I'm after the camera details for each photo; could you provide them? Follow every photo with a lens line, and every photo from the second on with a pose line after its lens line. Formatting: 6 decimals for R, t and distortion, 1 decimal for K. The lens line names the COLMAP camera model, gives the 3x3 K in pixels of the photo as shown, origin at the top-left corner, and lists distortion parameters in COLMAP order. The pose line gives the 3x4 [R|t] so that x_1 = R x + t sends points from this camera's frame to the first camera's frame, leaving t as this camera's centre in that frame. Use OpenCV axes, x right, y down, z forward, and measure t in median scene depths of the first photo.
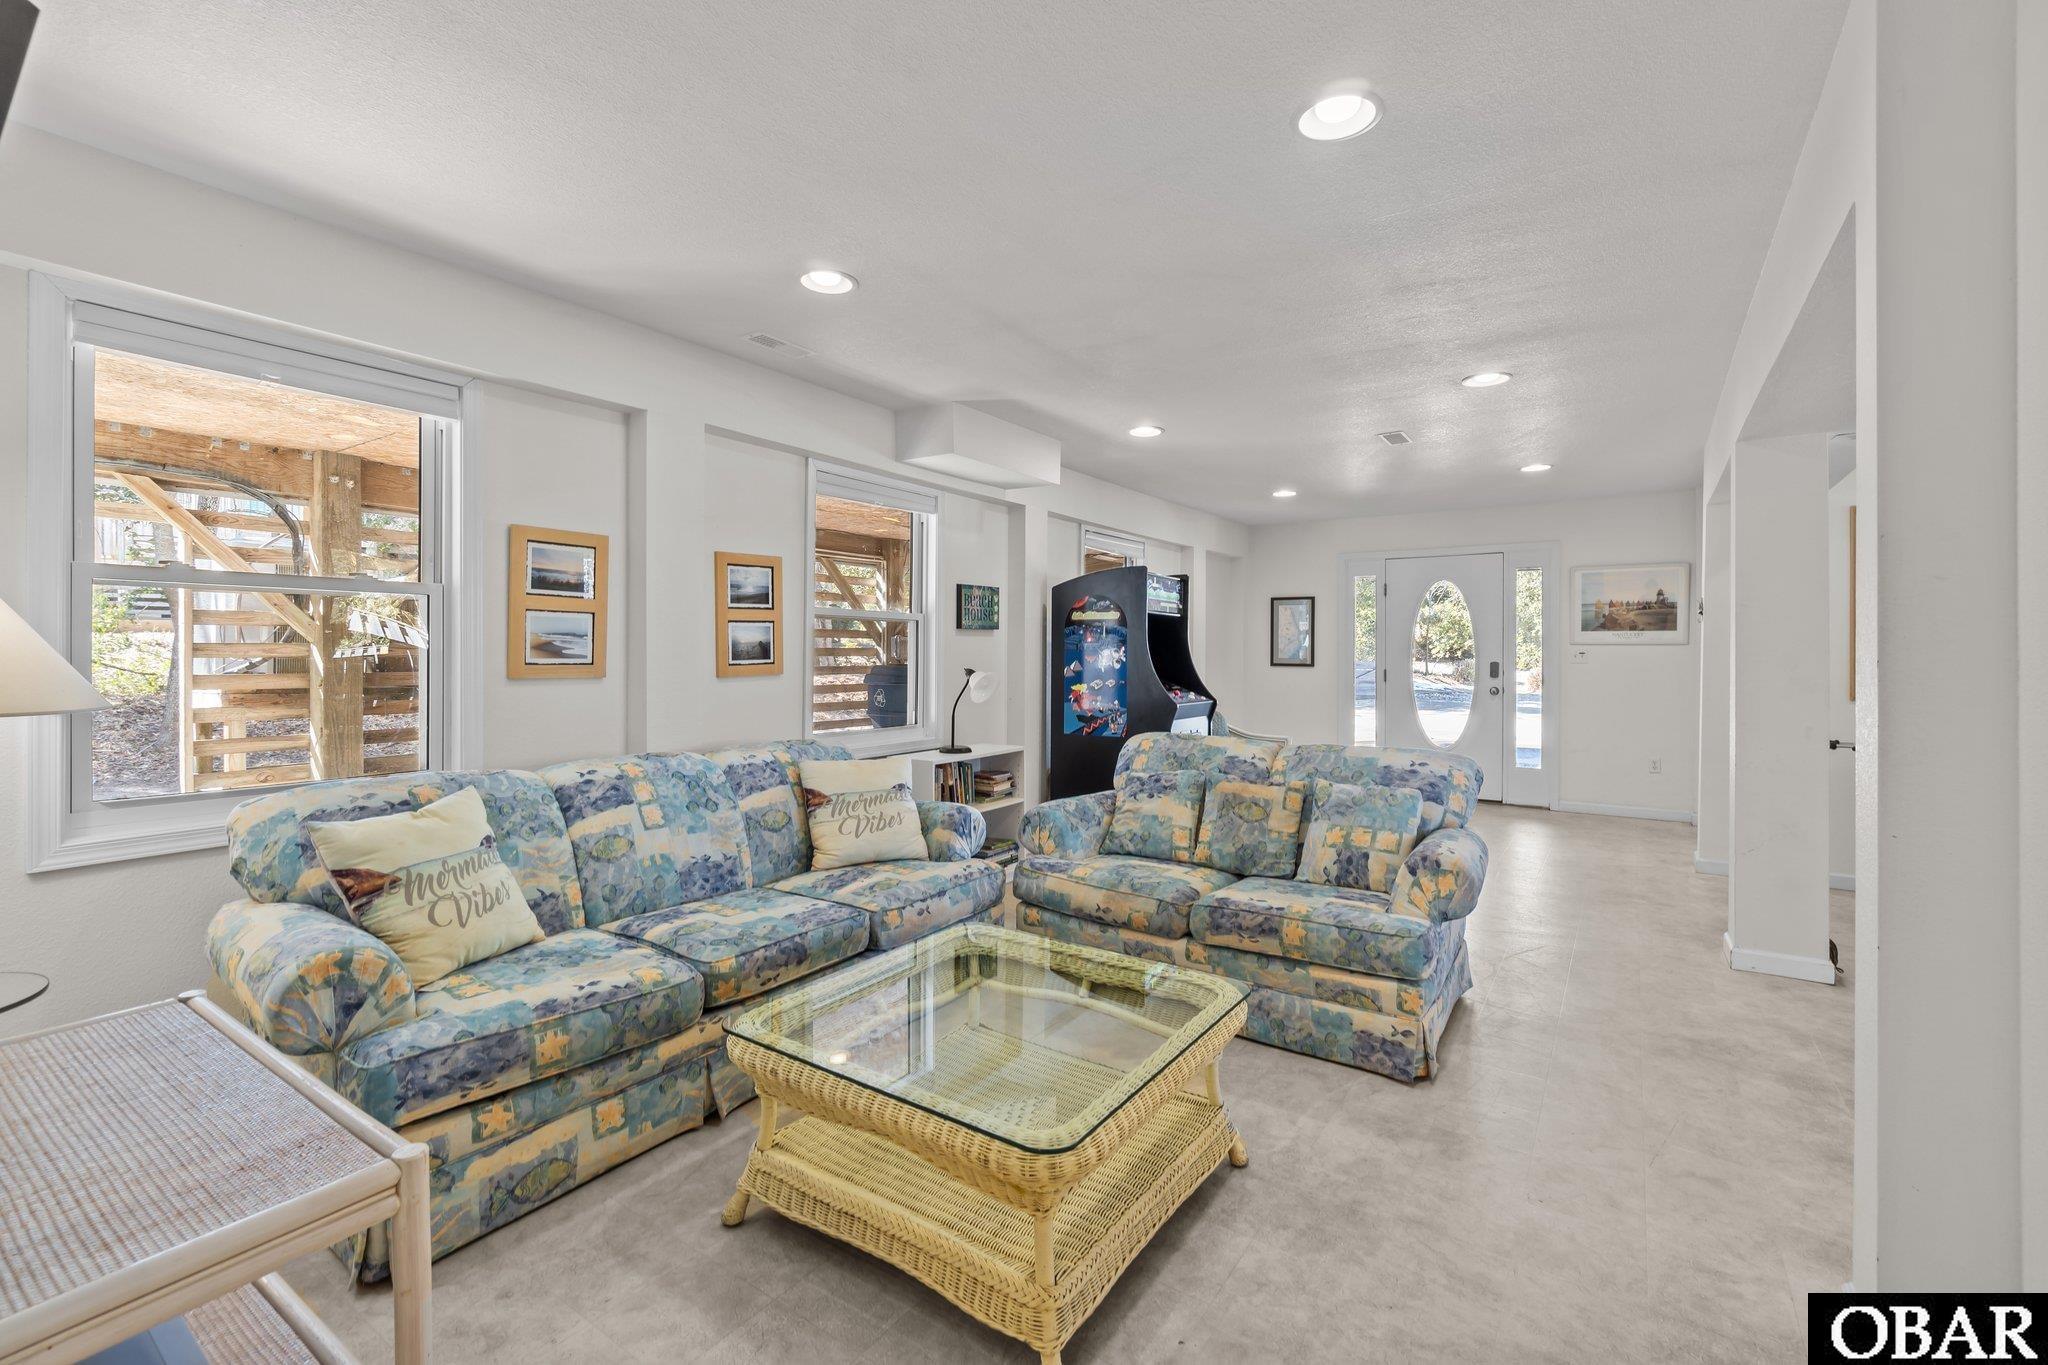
lens RADIAL K [[880.9, 0, 1059.8], [0, 880.9, 651.1], [0, 0, 1]] dist [-0.001933, -0.000004]
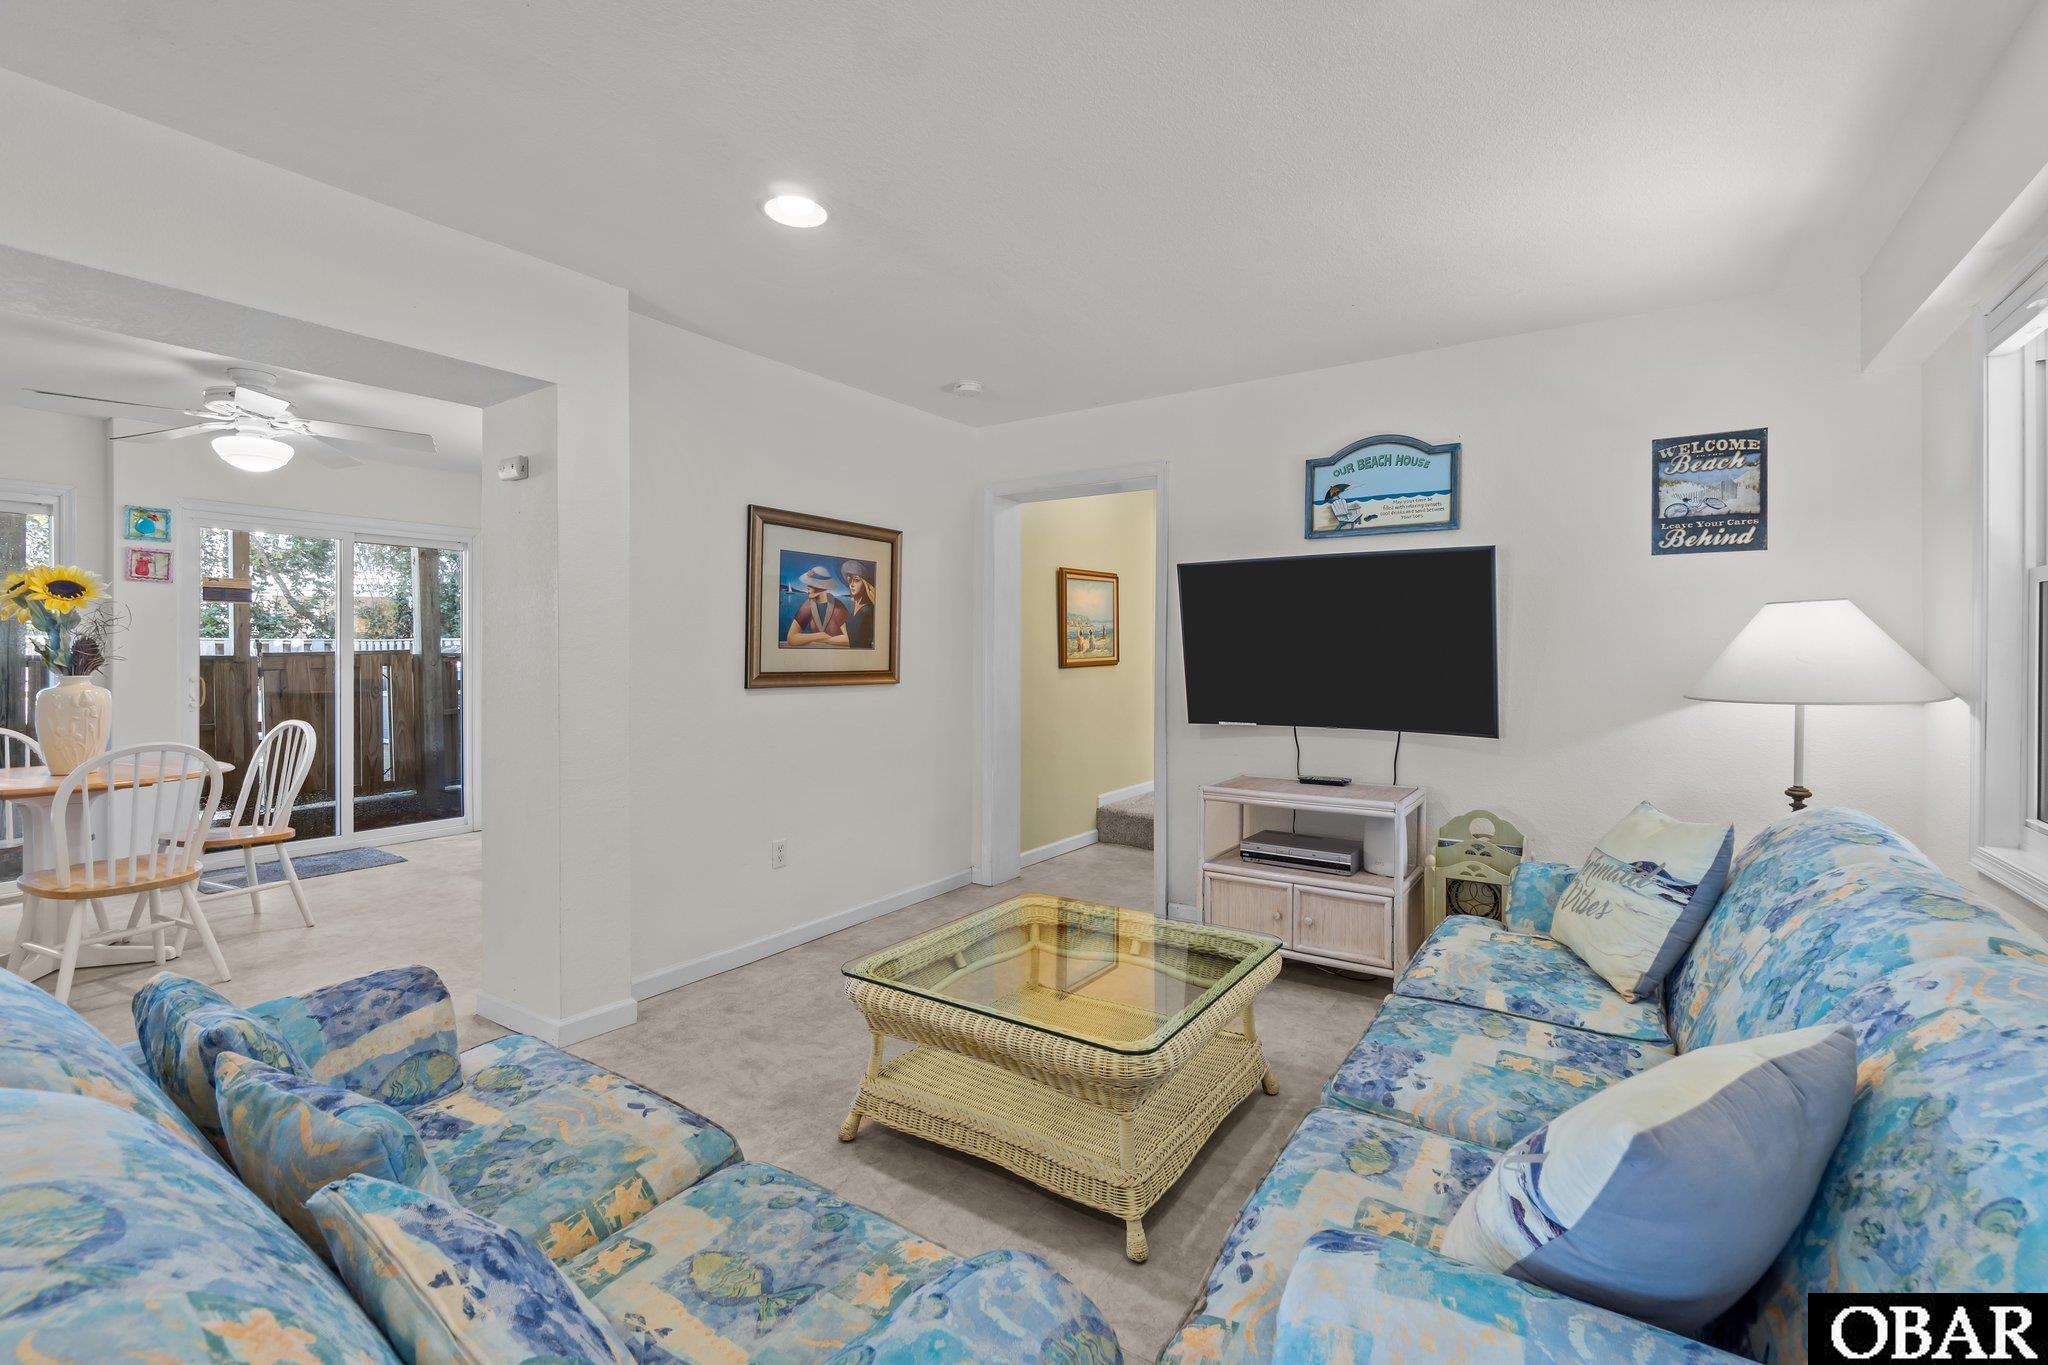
lens RADIAL K [[883.7, 0, 1033.5], [0, 883.7, 666.0], [0, 0, 1]] dist [-0.002643, -0.000145]
pose [[-0.999779, -0.007558, 0.019630, -0.022280], [-0.007269, 0.999864, 0.014779, -0.001291], [-0.019739, 0.014633, -0.999698, 1.327239]]
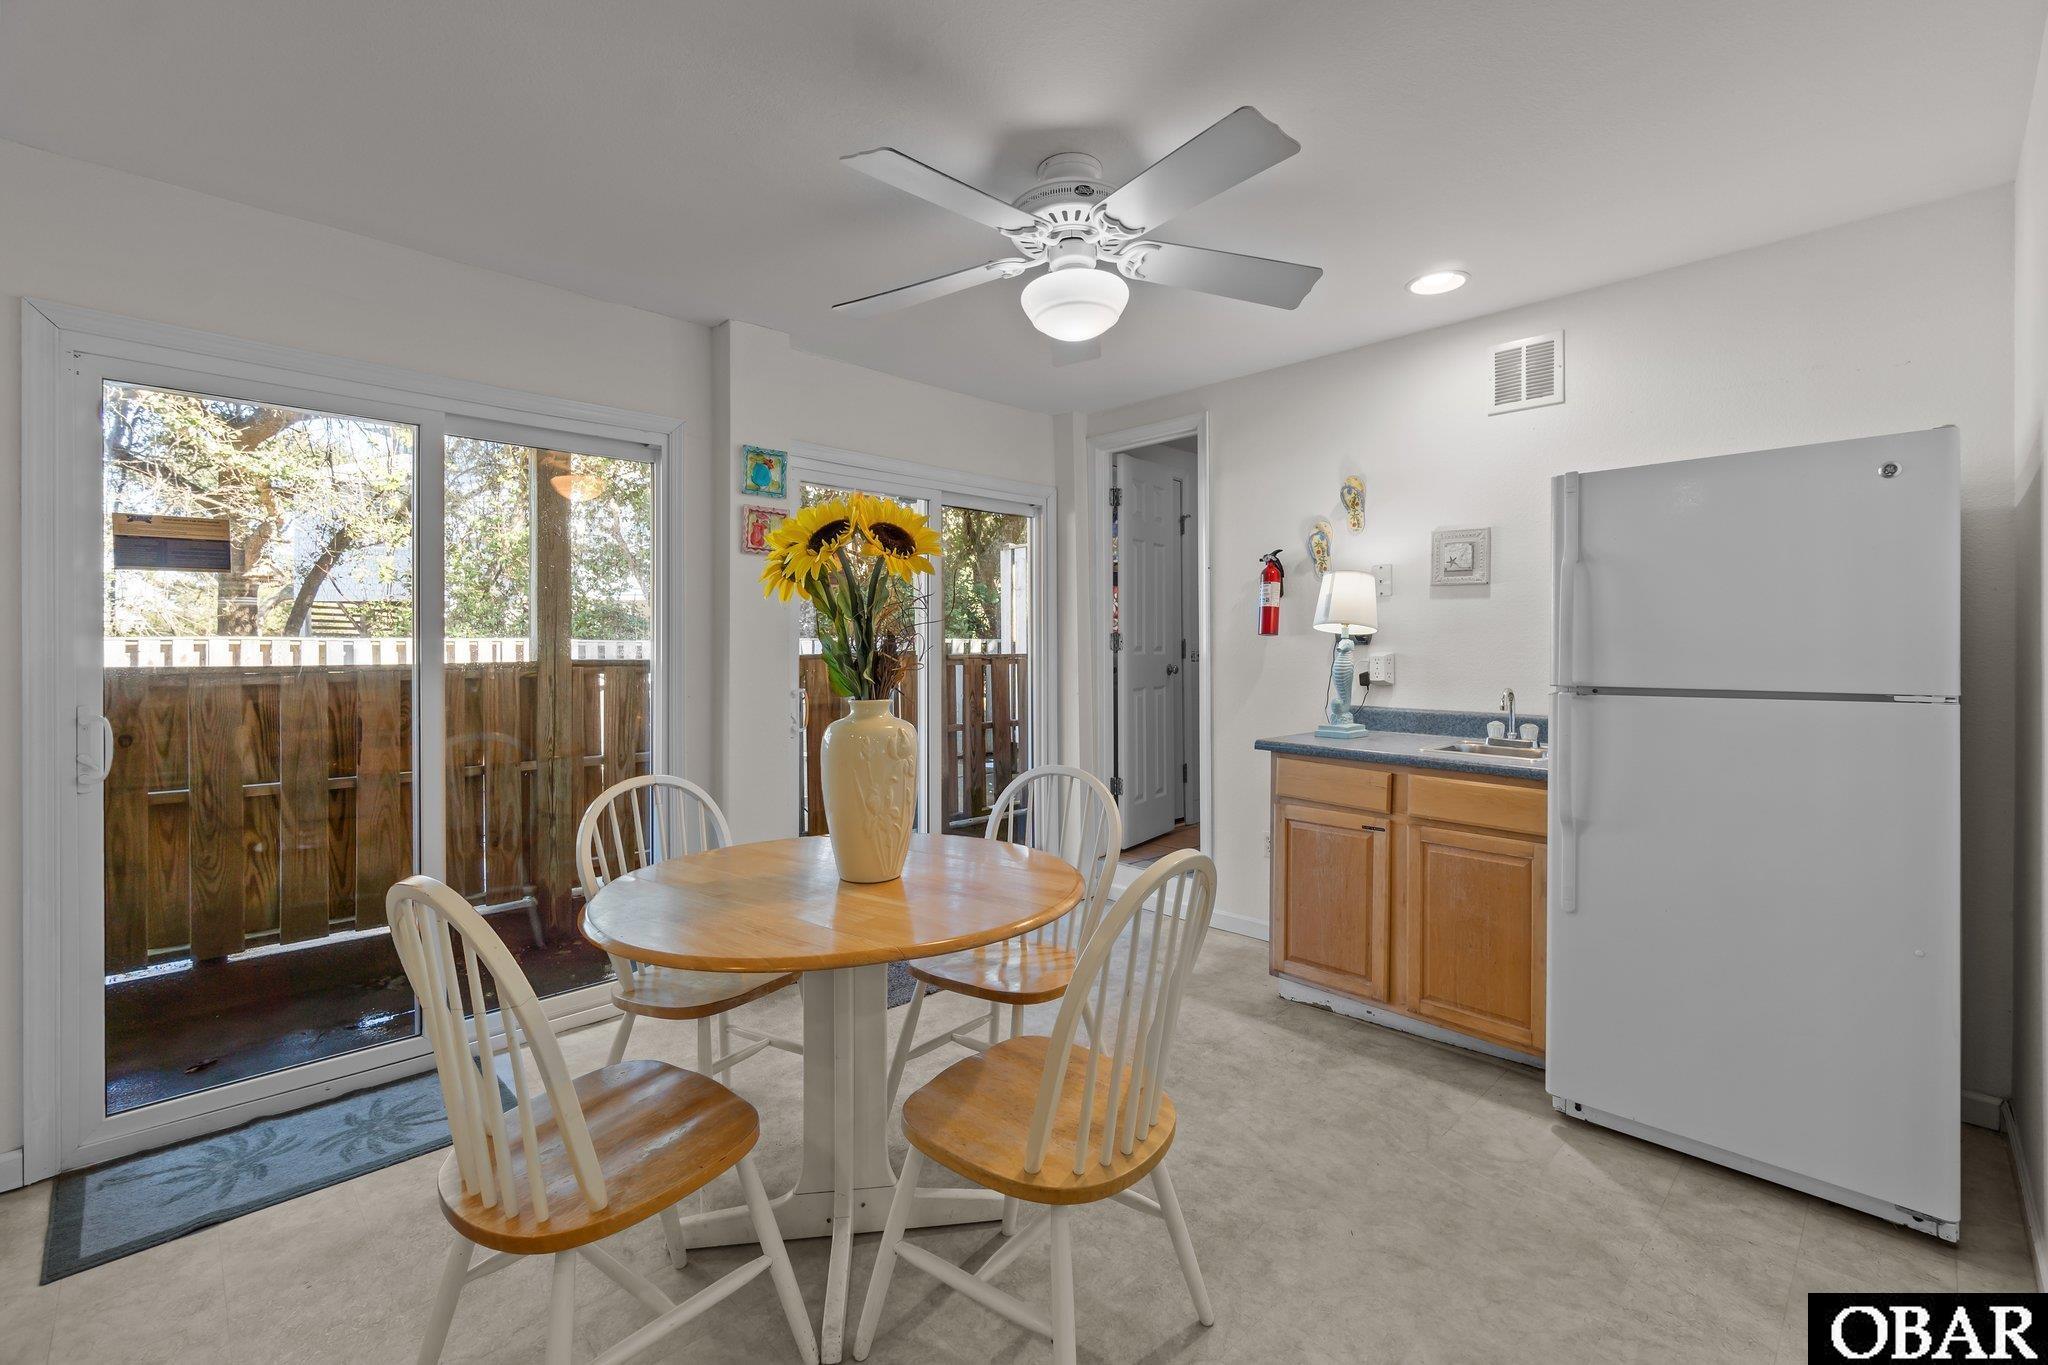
lens RADIAL K [[883.7, 0, 1033.5], [0, 883.7, 666.0], [0, 0, 1]] dist [-0.002643, -0.000145]
pose [[-0.972982, -0.005852, 0.230806, 0.900113], [-0.003043, 0.999917, 0.012524, 0.007481], [-0.230860, 0.011483, -0.972919, 0.842250]]
